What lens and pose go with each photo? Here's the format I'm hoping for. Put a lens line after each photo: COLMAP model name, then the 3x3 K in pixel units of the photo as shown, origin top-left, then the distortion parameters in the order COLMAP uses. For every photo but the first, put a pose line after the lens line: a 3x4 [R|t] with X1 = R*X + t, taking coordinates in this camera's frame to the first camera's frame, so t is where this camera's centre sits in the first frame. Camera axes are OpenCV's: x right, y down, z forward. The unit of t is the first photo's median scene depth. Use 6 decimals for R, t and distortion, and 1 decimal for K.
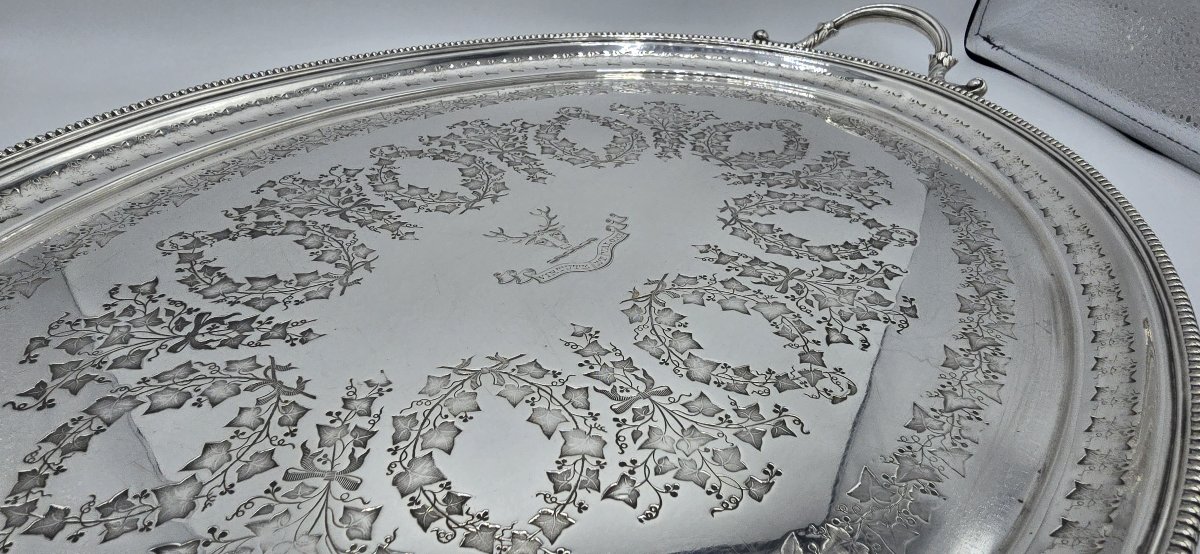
lens RADIAL K [[696.4, 0, 601.4], [0, 696.4, 275.1], [0, 0, 1]] dist [0.007818, -0.010521]
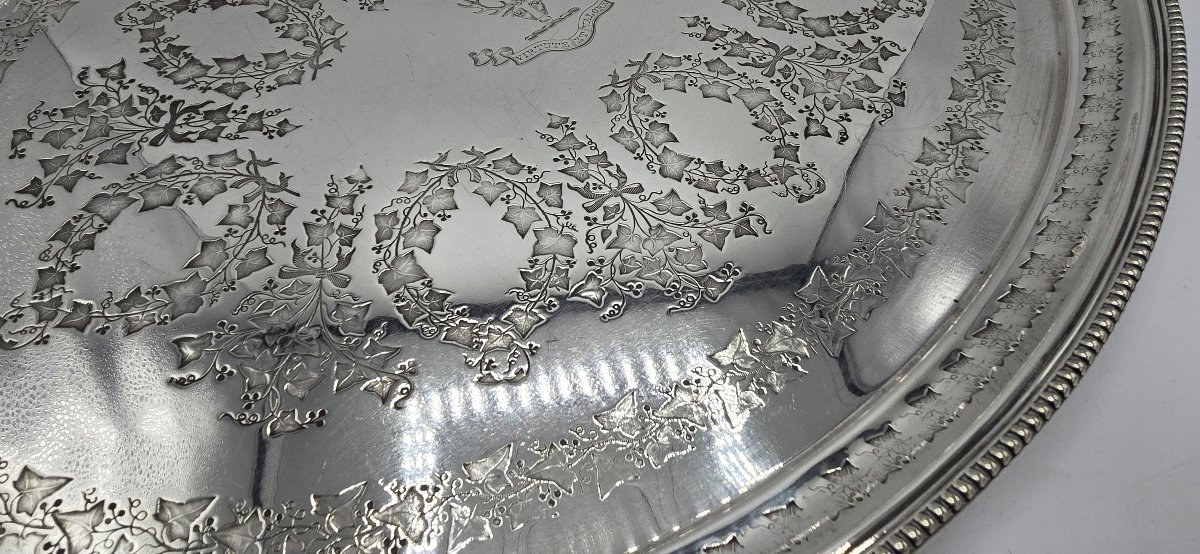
lens RADIAL K [[696.4, 0, 598.9], [0, 696.4, 270.0], [0, 0, 1]] dist [0.007818, -0.010521]
pose [[0.999798, 0.010775, -0.016958, 0.044252], [-0.003478, 0.924117, 0.382094, -0.094075], [0.019788, -0.381957, 0.923968, 0.002458]]
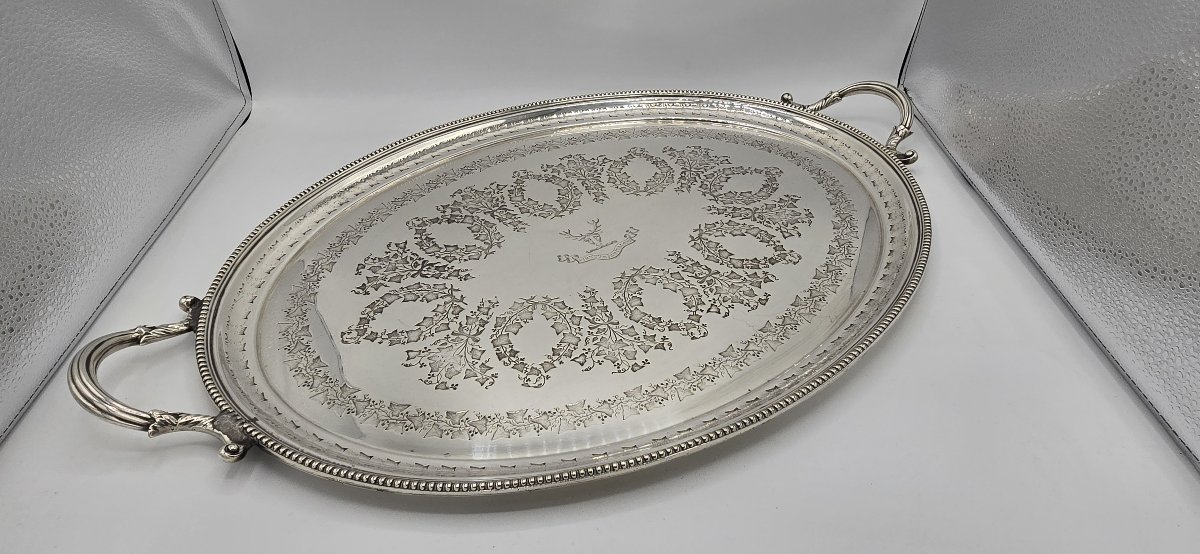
lens RADIAL K [[696.4, 0, 602.9], [0, 696.4, 267.5], [0, 0, 1]] dist [0.007818, -0.010521]
pose [[0.965538, 0.118737, -0.231601, 0.436720], [-0.101518, 0.991201, 0.084942, -0.151224], [0.239648, -0.058504, 0.969095, -0.902389]]
